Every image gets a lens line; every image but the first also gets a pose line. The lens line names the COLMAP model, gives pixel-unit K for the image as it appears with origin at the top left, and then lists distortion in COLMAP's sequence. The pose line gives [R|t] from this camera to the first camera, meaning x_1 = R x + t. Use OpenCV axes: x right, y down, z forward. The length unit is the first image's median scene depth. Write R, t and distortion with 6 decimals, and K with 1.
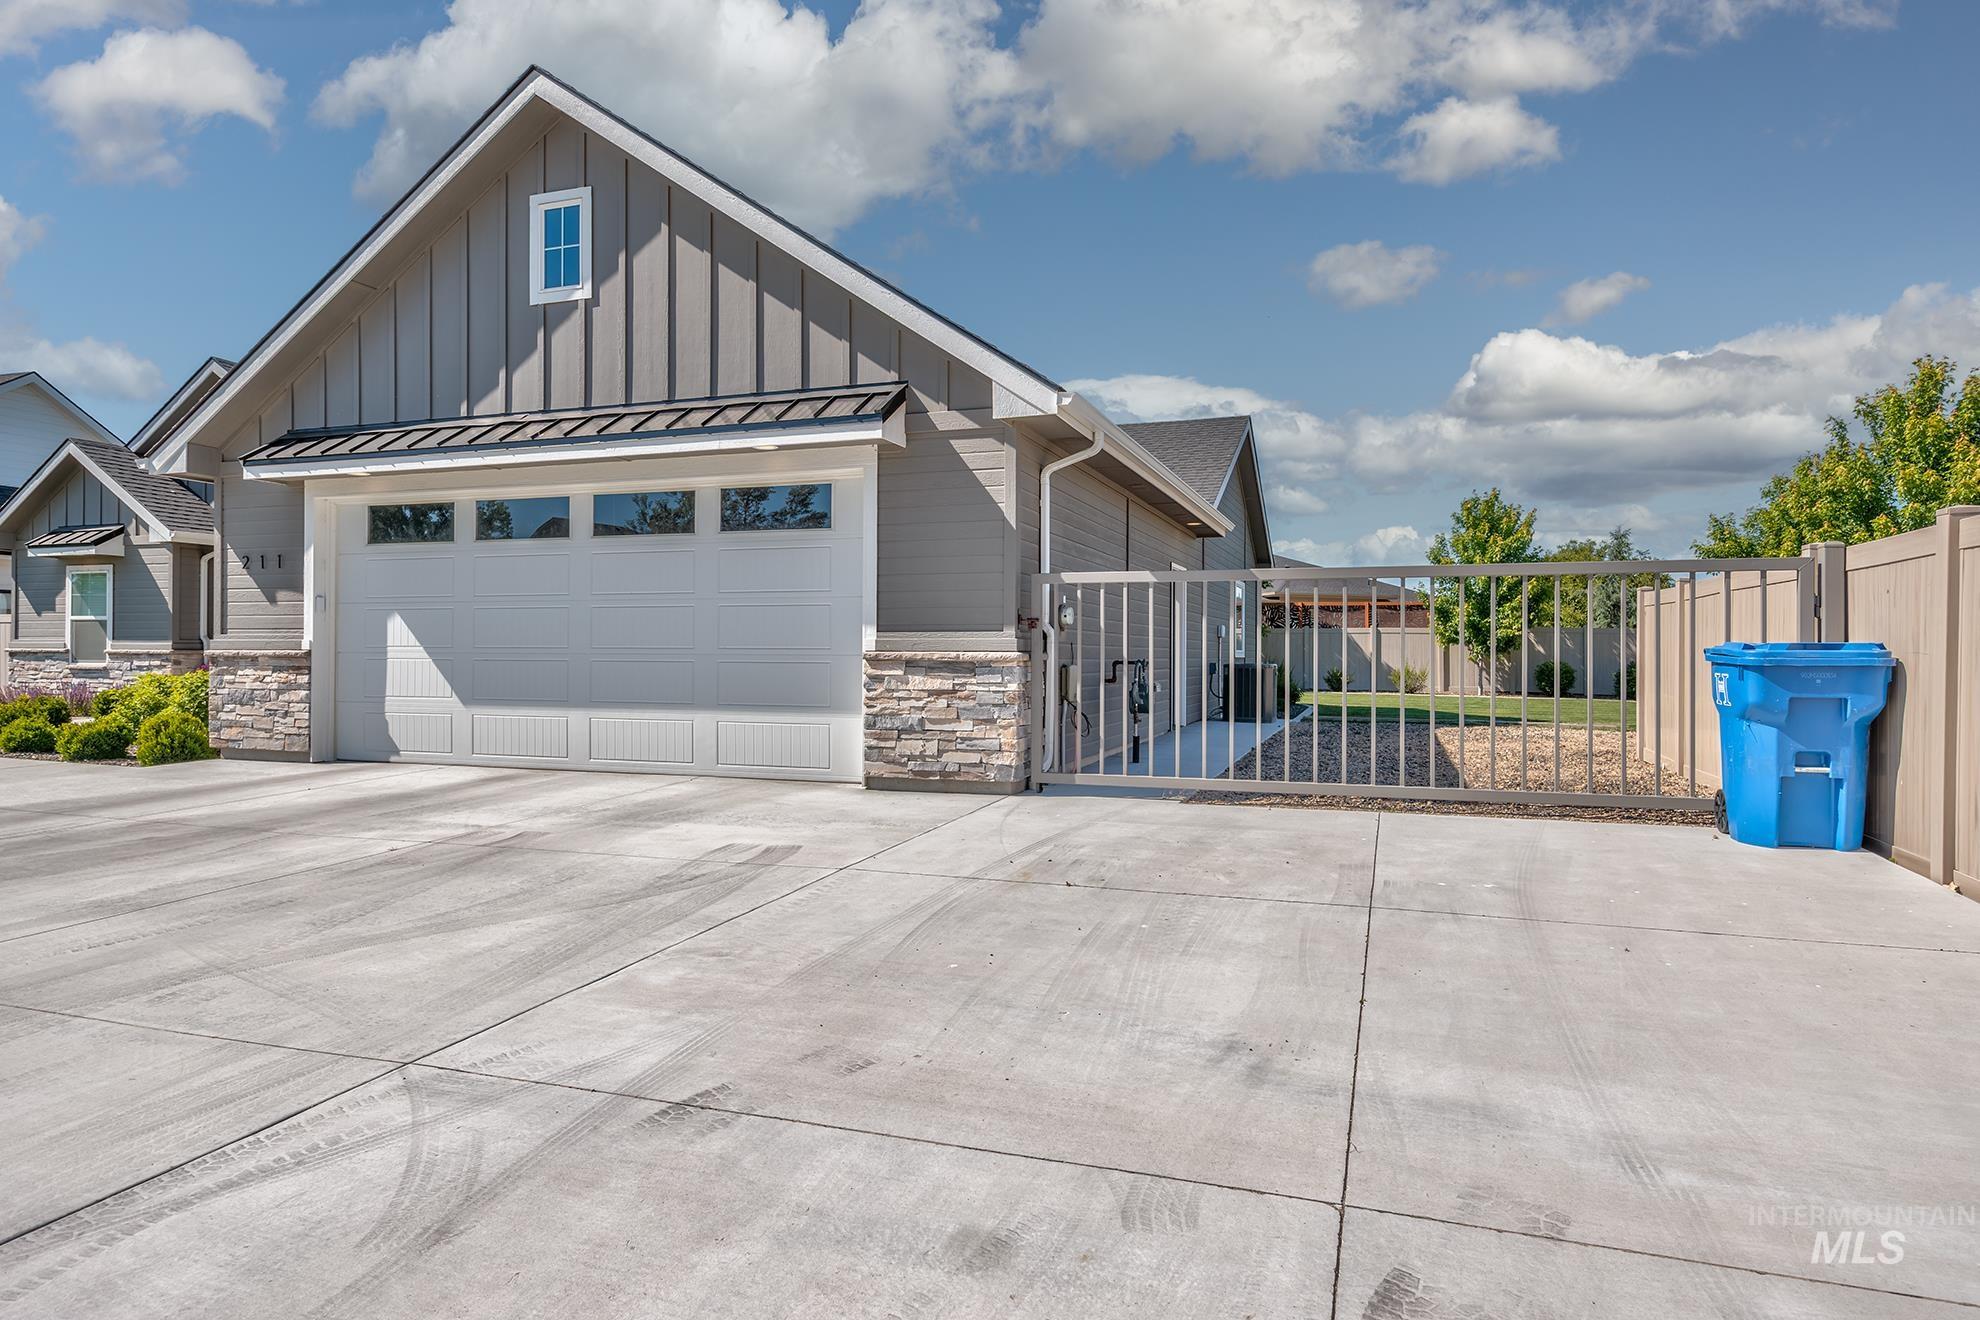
lens RADIAL K [[1124.7, 0, 988.6], [0, 1124.7, 657.4], [0, 0, 1]] dist [0.009576, -0.000100]
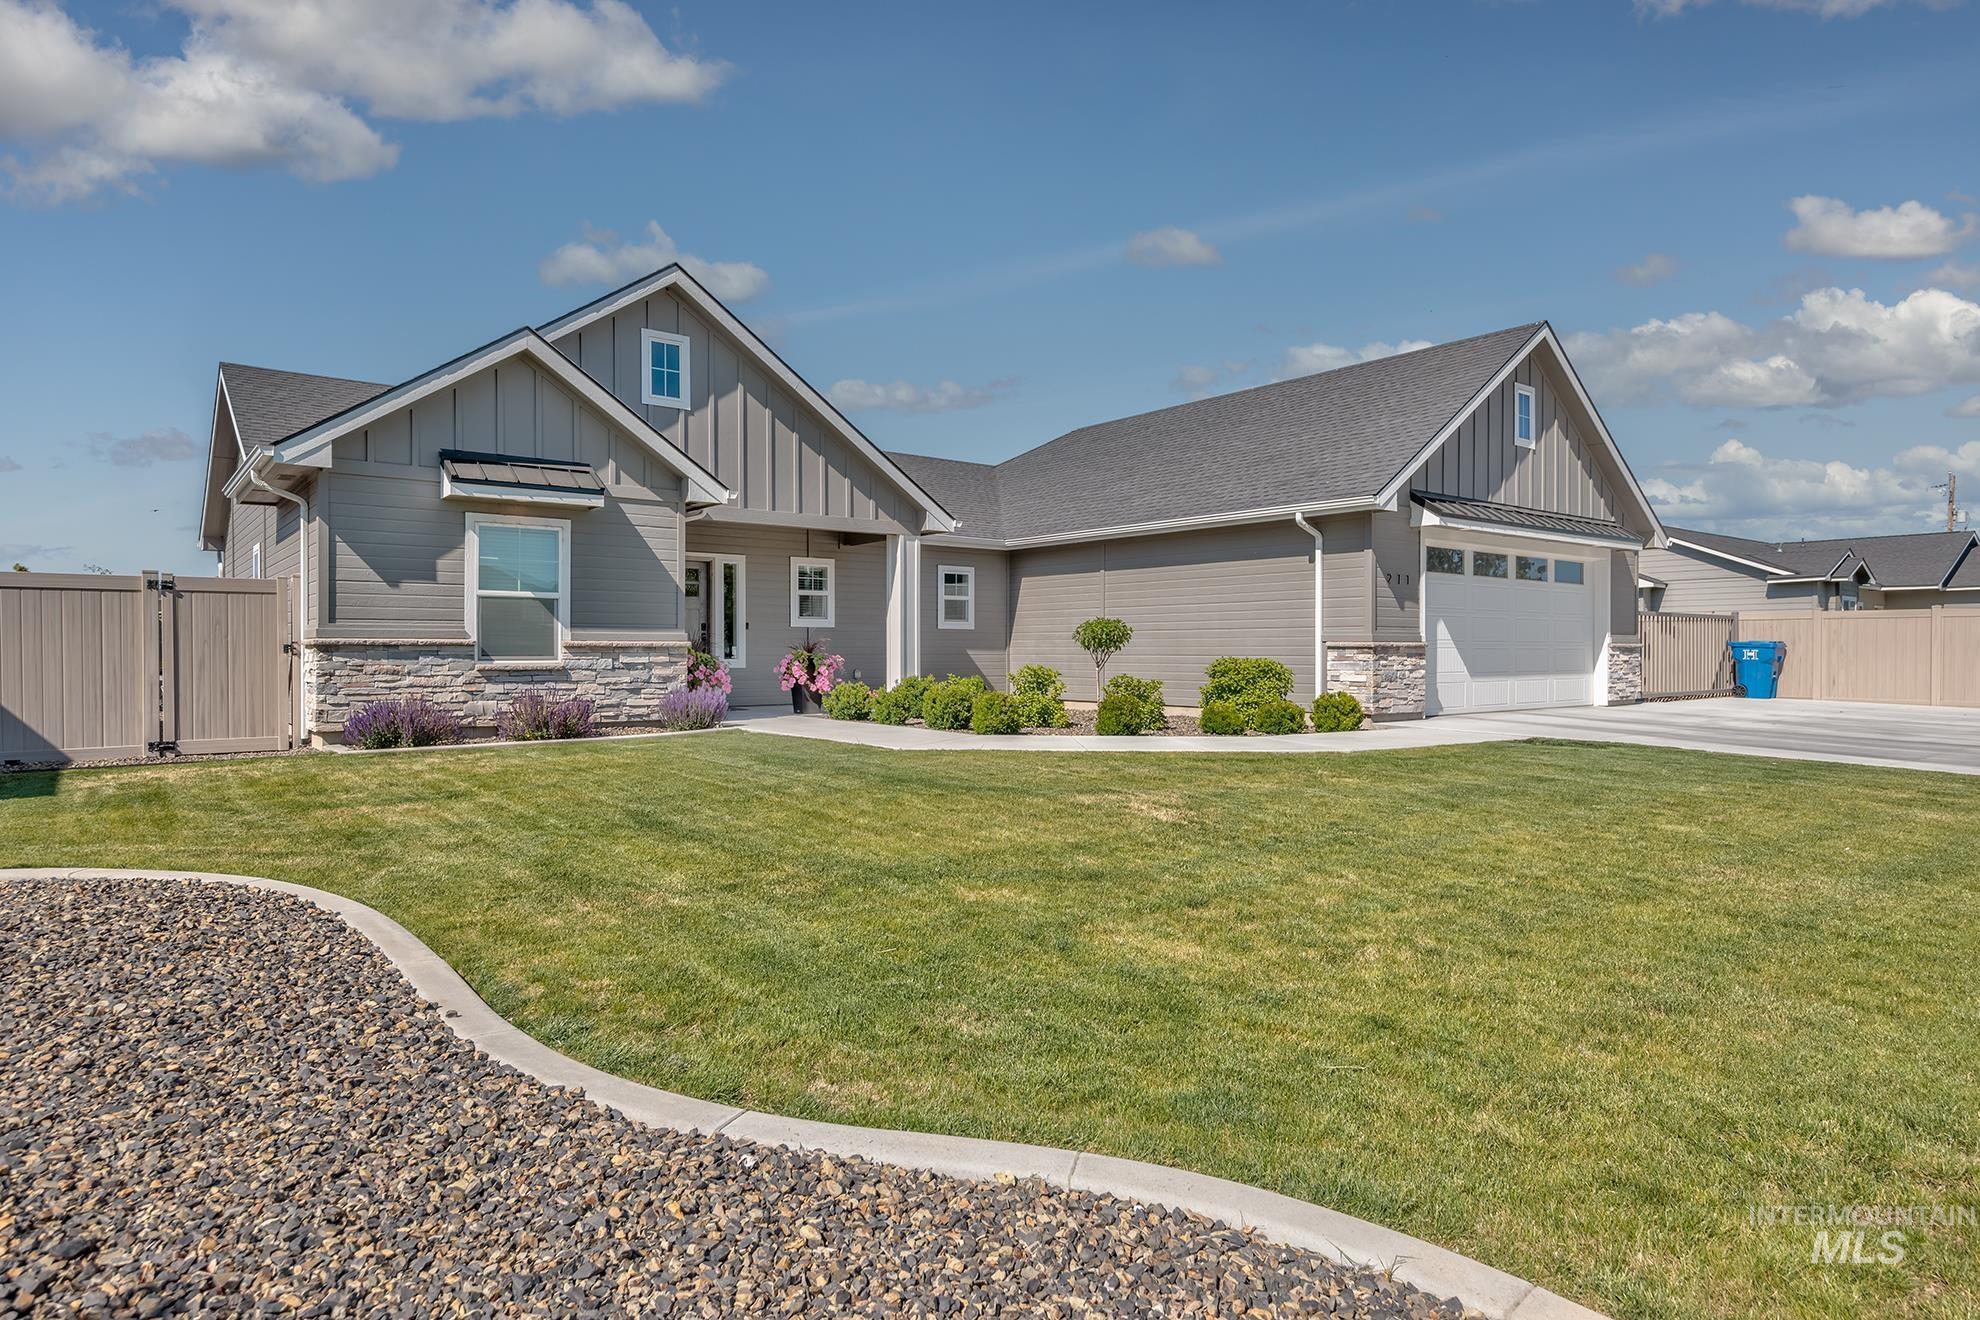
lens RADIAL K [[1124.7, 0, 993.3], [0, 1124.7, 653.8], [0, 0, 1]] dist [0.009576, -0.000100]
pose [[0.532218, -0.005528, 0.846590, -1.253275], [0.005988, 0.999978, 0.002766, 0.000515], [-0.846586, 0.003597, 0.532239, 0.408609]]
